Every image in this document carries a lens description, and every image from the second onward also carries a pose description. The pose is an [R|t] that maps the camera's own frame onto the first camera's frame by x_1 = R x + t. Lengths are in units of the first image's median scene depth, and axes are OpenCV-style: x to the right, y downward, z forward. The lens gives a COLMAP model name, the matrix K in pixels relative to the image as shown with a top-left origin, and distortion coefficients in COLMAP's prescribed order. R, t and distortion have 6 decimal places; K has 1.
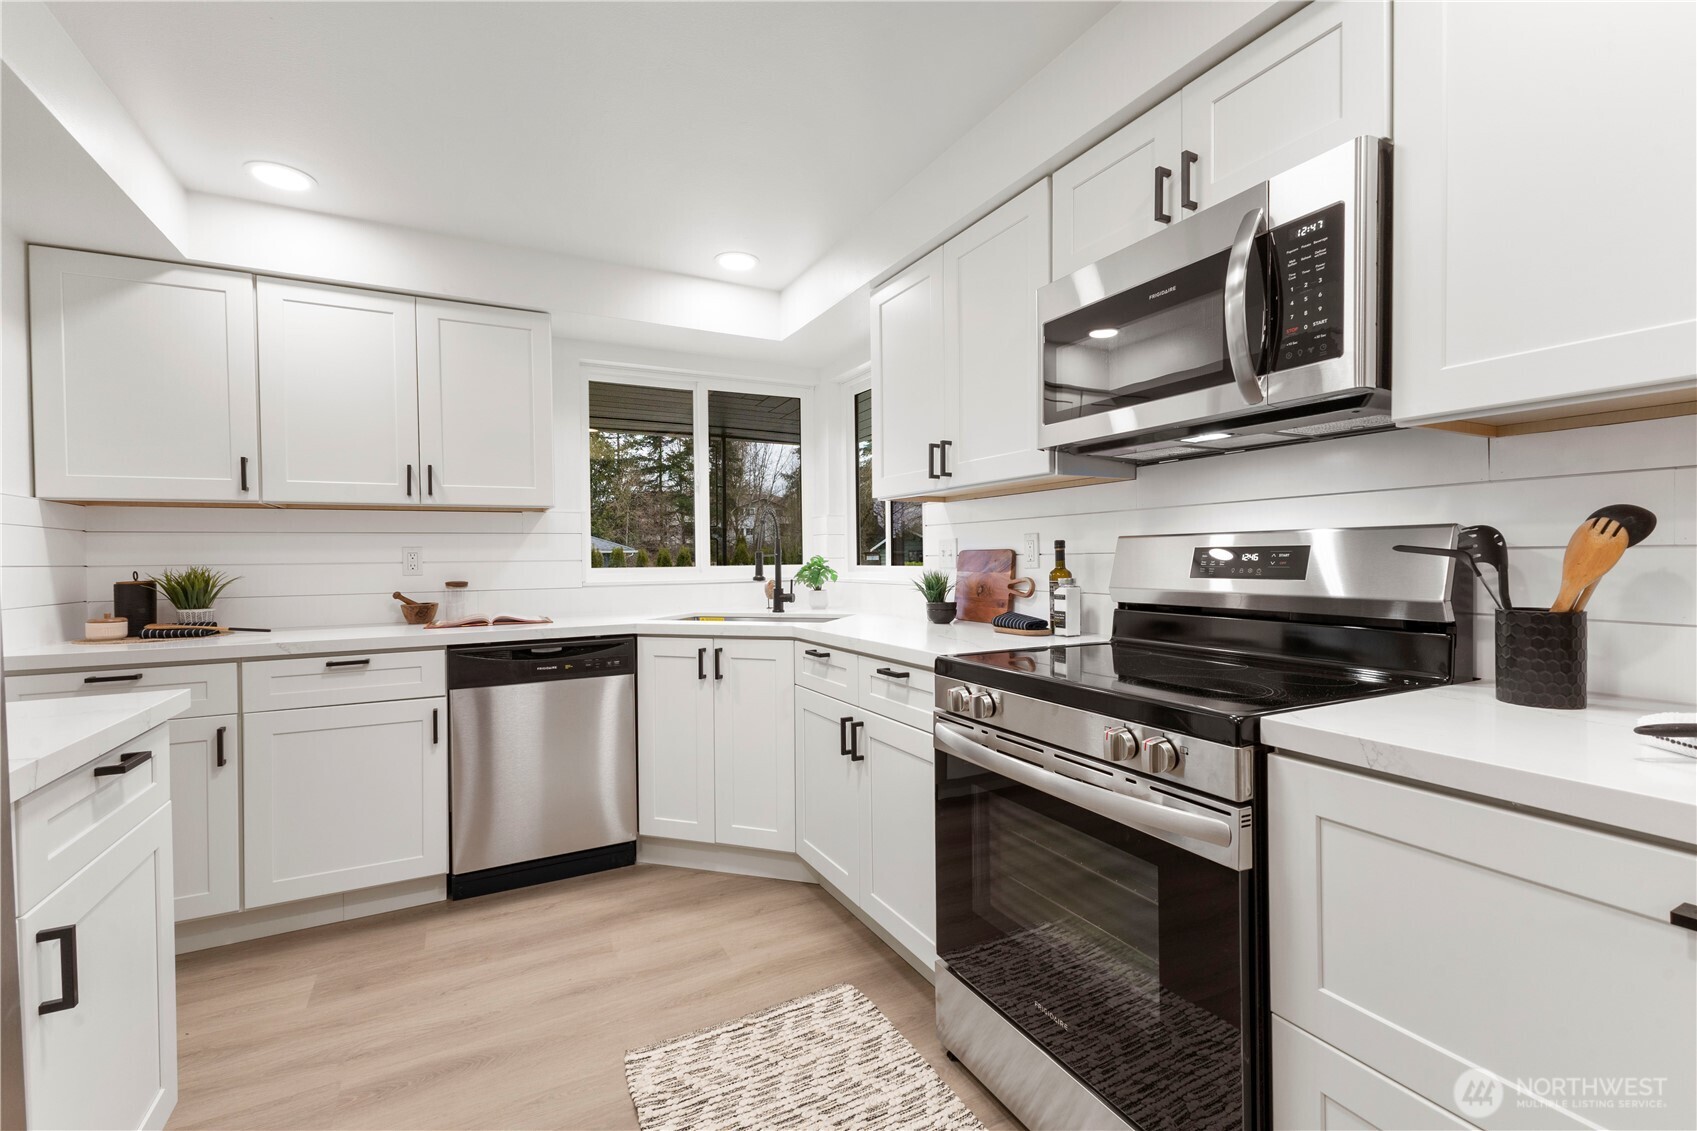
lens RADIAL K [[743.6, 0, 850.8], [0, 743.6, 566.2], [0, 0, 1]] dist [0.010001, 0.000716]
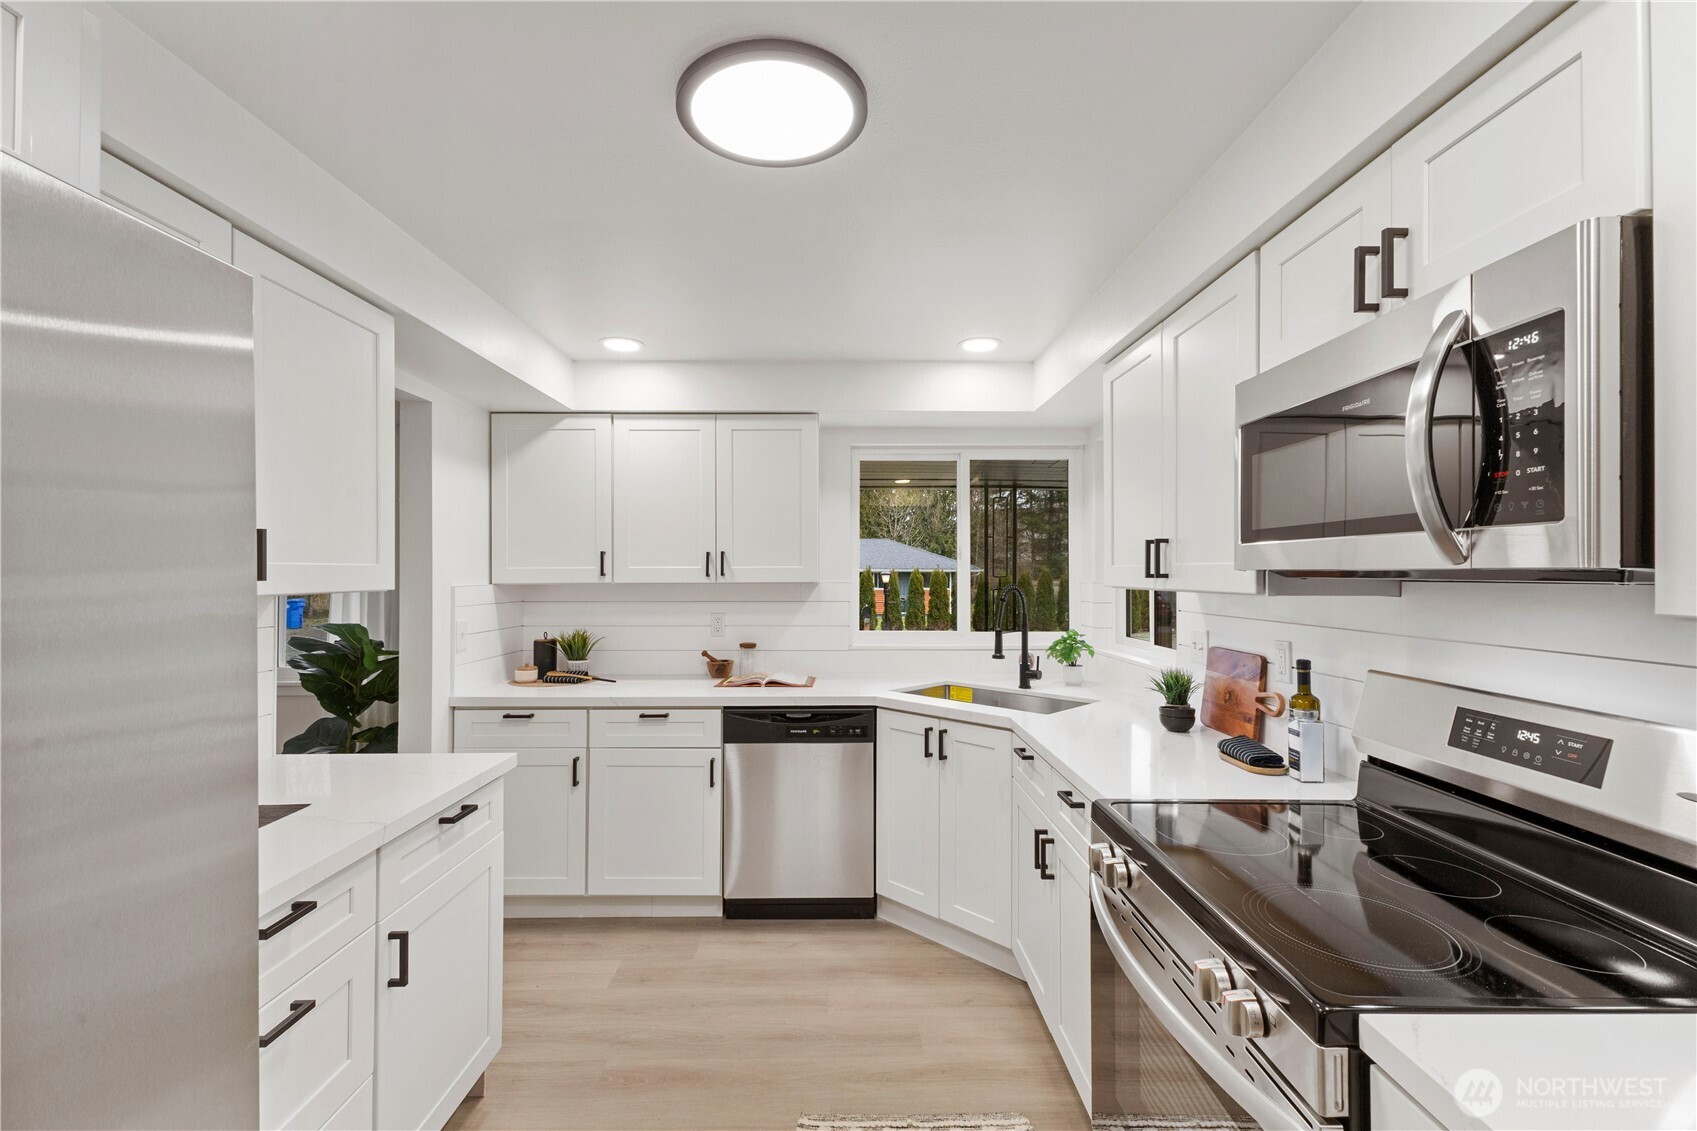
lens RADIAL K [[743.6, 0, 846.1], [0, 743.6, 565.1], [0, 0, 1]] dist [0.010001, 0.000716]
pose [[0.886850, 0.007827, -0.461992, 0.201398], [-0.015682, 0.999790, -0.013165, -0.115721], [0.461792, 0.018920, 0.886787, 0.022178]]
